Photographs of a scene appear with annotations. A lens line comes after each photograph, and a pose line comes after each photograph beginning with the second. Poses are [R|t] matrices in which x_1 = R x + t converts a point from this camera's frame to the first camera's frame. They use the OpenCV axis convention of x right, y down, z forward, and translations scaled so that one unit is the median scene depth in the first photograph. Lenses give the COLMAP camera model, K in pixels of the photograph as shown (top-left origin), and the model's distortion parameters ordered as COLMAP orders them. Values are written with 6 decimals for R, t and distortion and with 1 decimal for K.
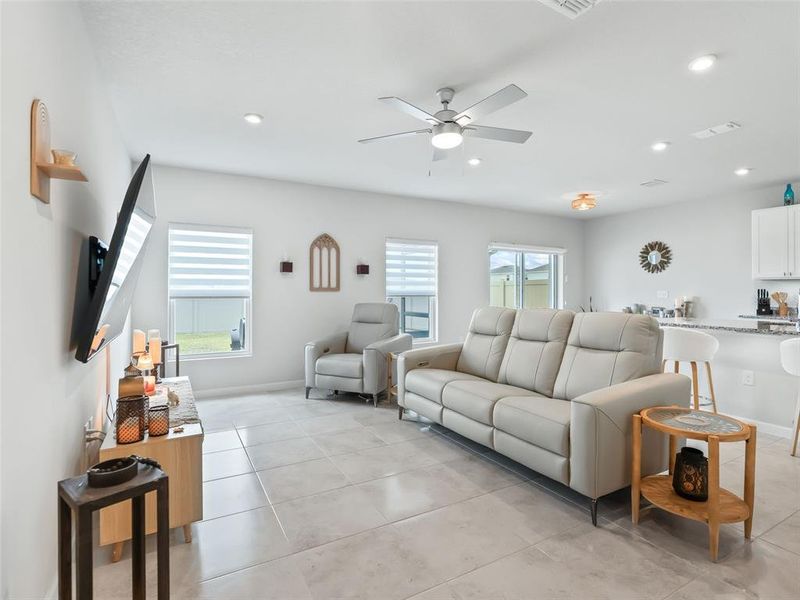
lens RADIAL K [[424.3, 0, 407.0], [0, 424.3, 294.2], [0, 0, 1]] dist [-0.015328, 0.006007]
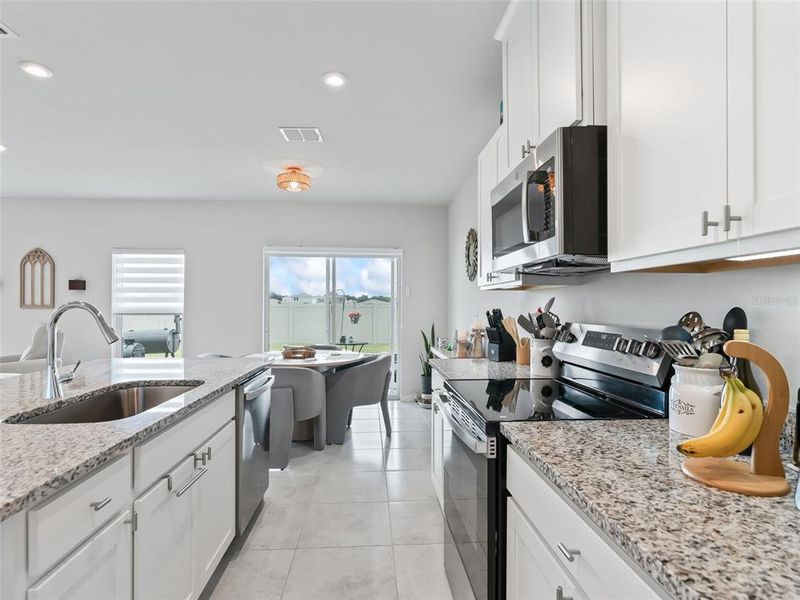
lens RADIAL K [[424.3, 0, 402.4], [0, 424.3, 305.1], [0, 0, 1]] dist [-0.015328, 0.006007]
pose [[0.903281, 0.000799, -0.429050, 0.964393], [-0.004175, 0.999967, -0.006928, -0.011879], [0.429030, 0.008049, 0.903254, 0.504465]]
